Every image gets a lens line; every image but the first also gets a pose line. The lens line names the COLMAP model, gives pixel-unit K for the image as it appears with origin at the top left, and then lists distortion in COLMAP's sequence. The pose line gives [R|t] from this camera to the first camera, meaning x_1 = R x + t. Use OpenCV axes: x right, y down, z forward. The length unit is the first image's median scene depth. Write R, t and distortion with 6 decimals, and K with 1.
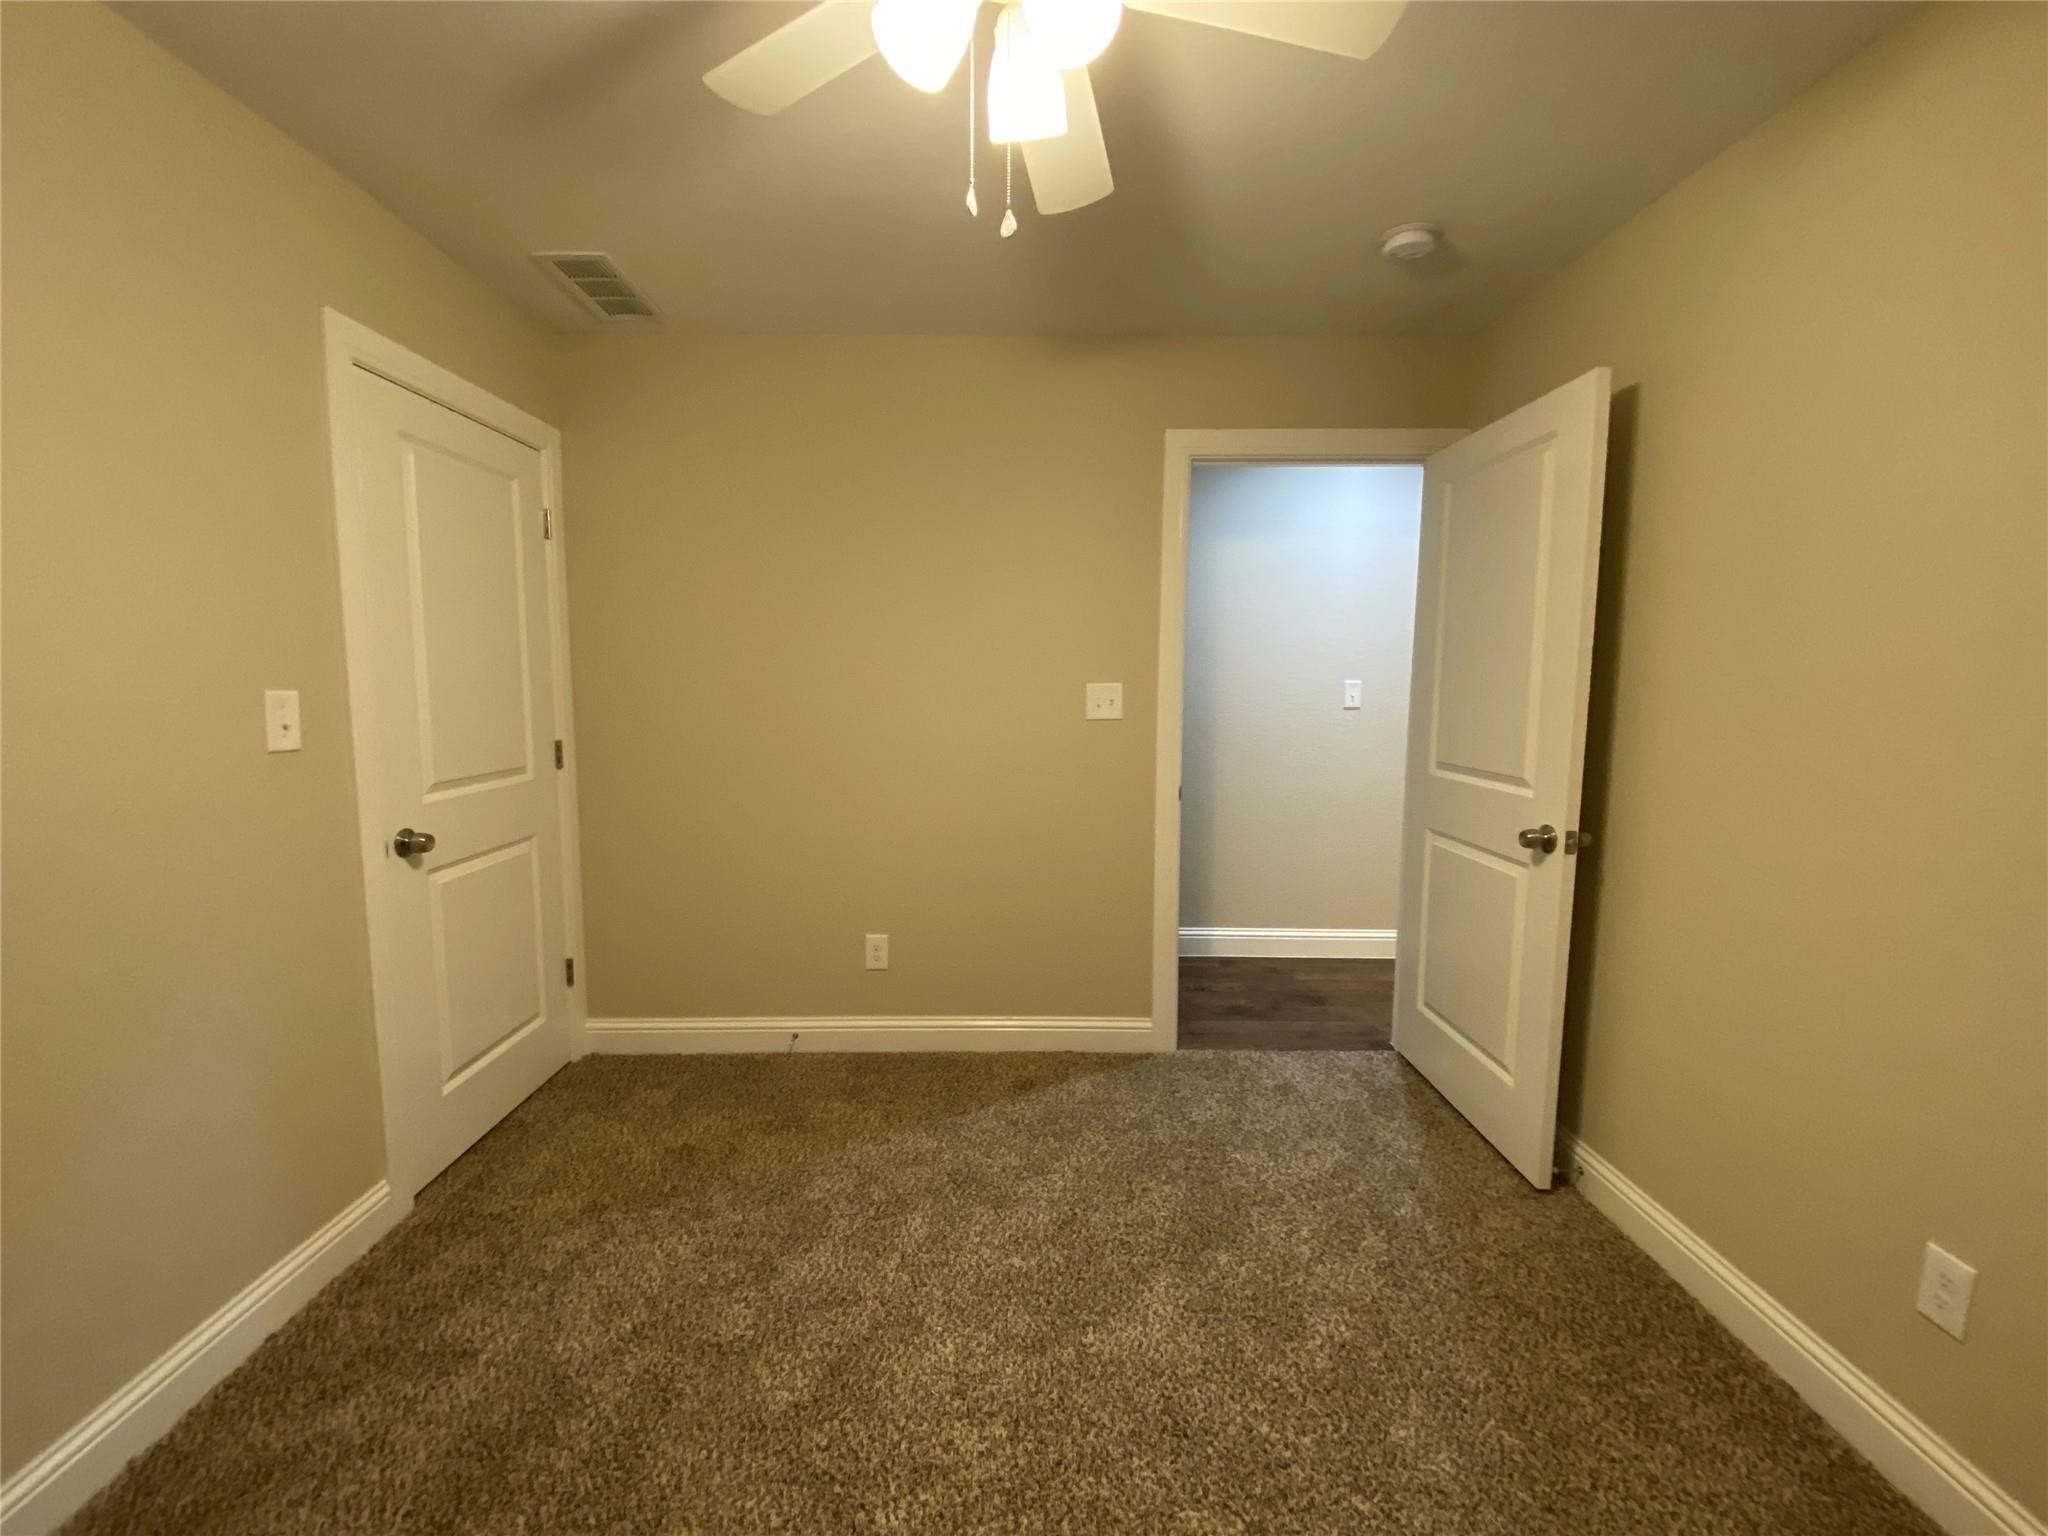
lens RADIAL K [[819.3, 0, 1017.1], [0, 819.3, 758.7], [0, 0, 1]] dist [0.042950, -0.029817]
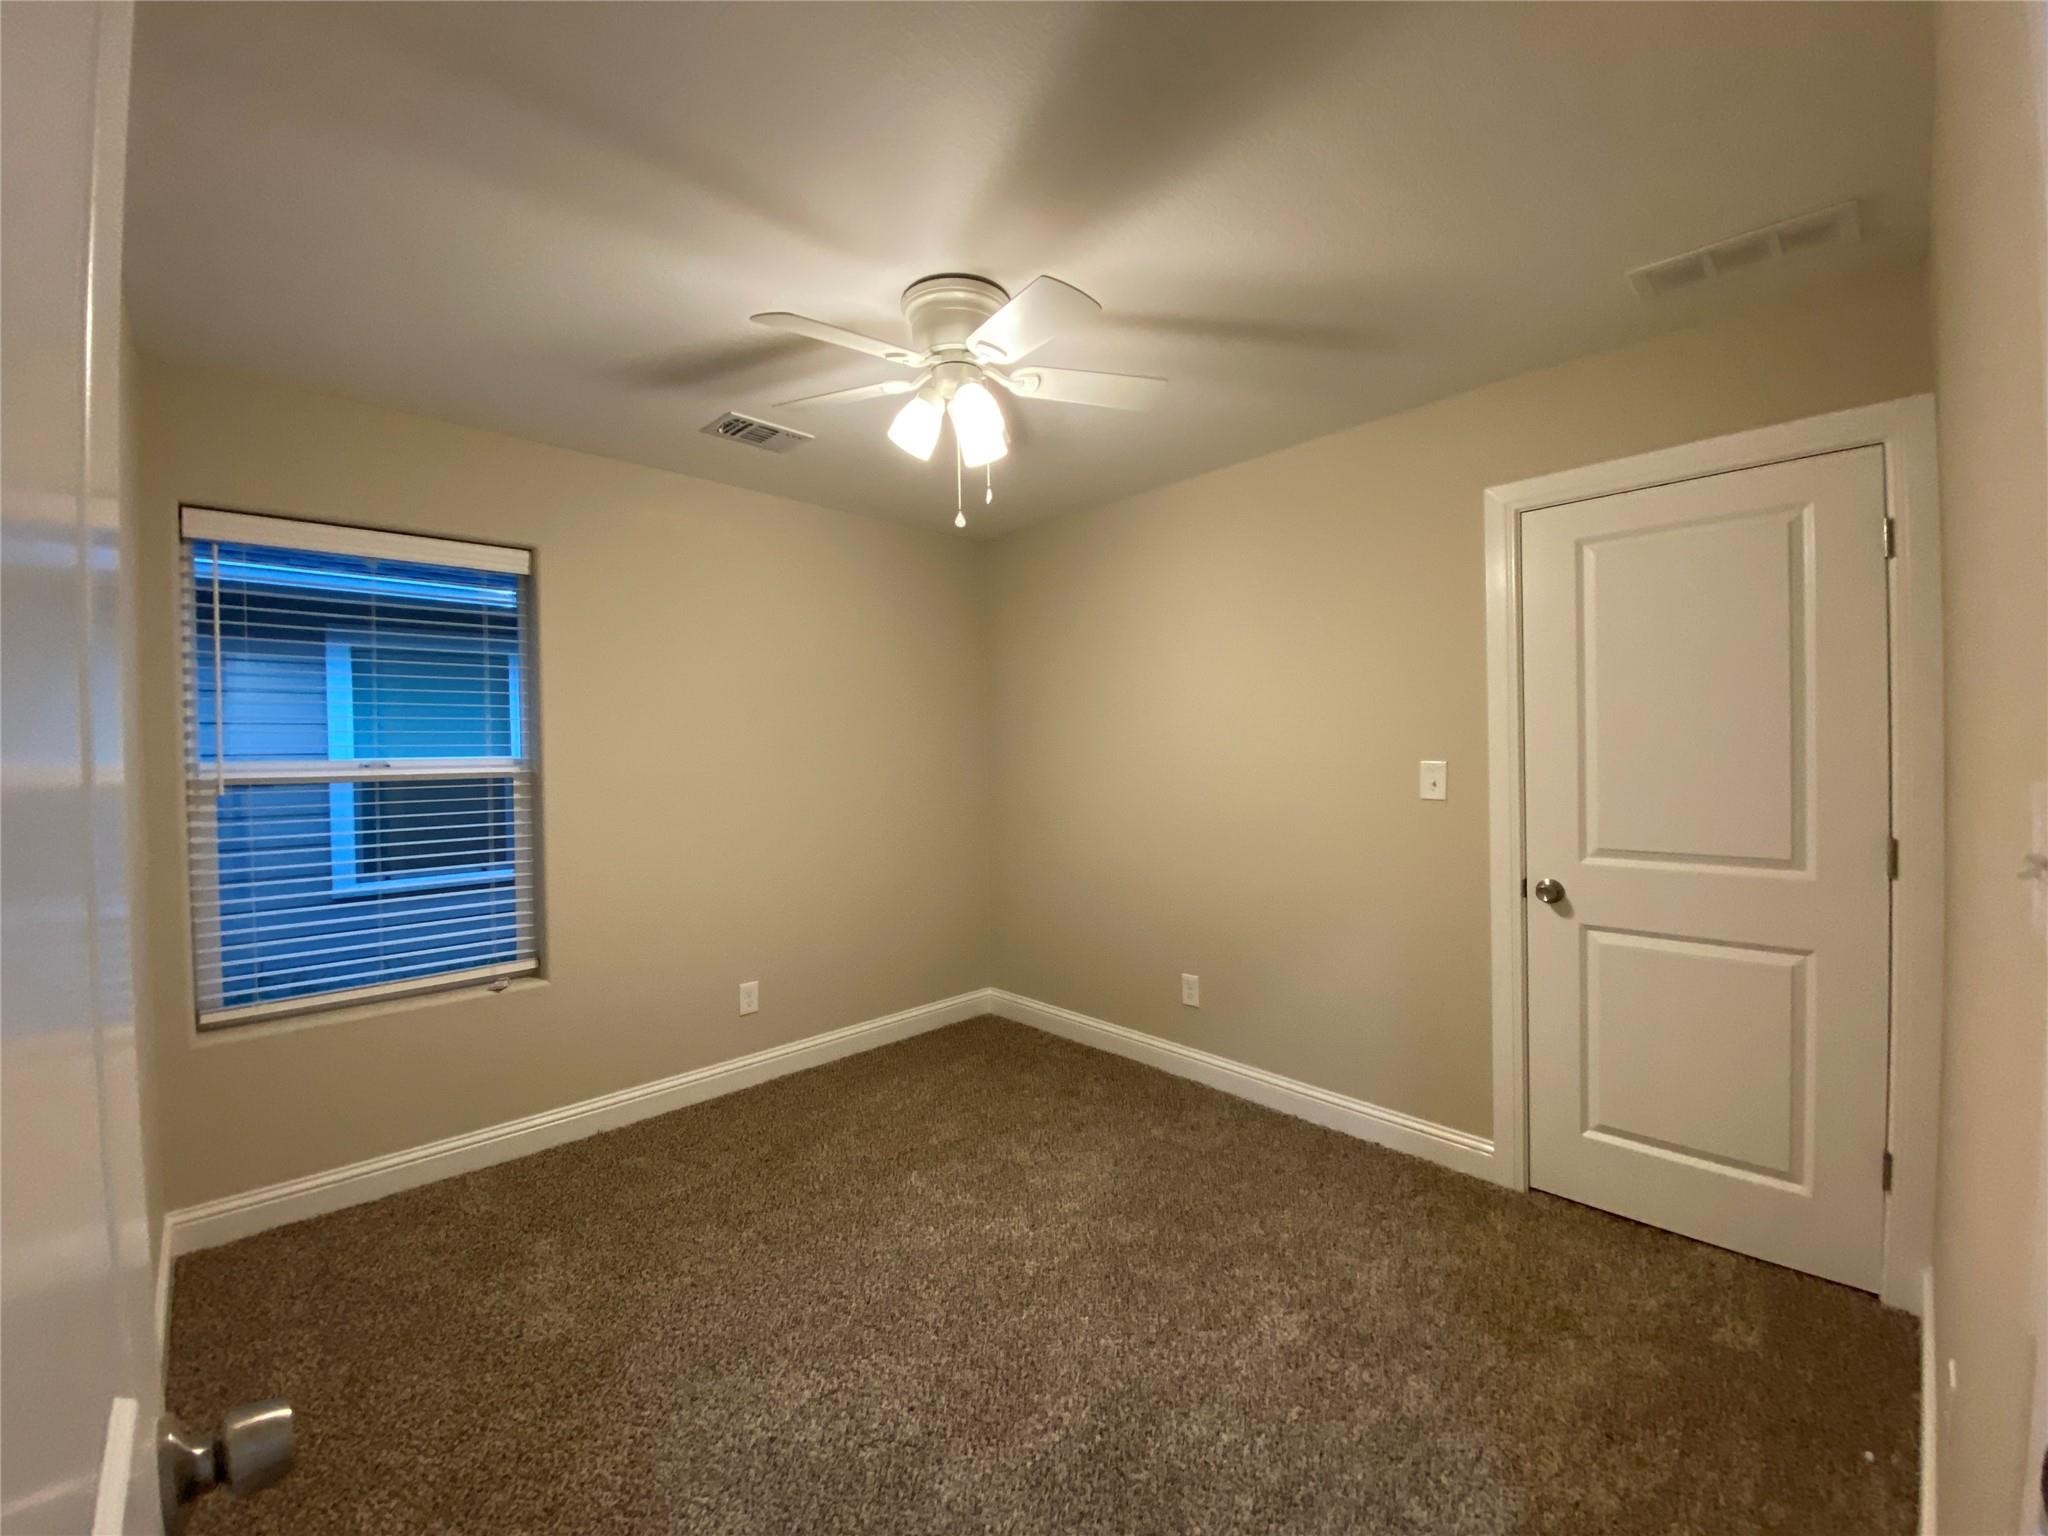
lens RADIAL K [[819.3, 0, 1017.1], [0, 819.3, 758.7], [0, 0, 1]] dist [0.042950, -0.029817]
pose [[-0.717909, 0.019579, -0.695862, 0.606662], [-0.054823, 0.994910, 0.084554, -0.140317], [0.693975, 0.098851, -0.713181, 1.258898]]
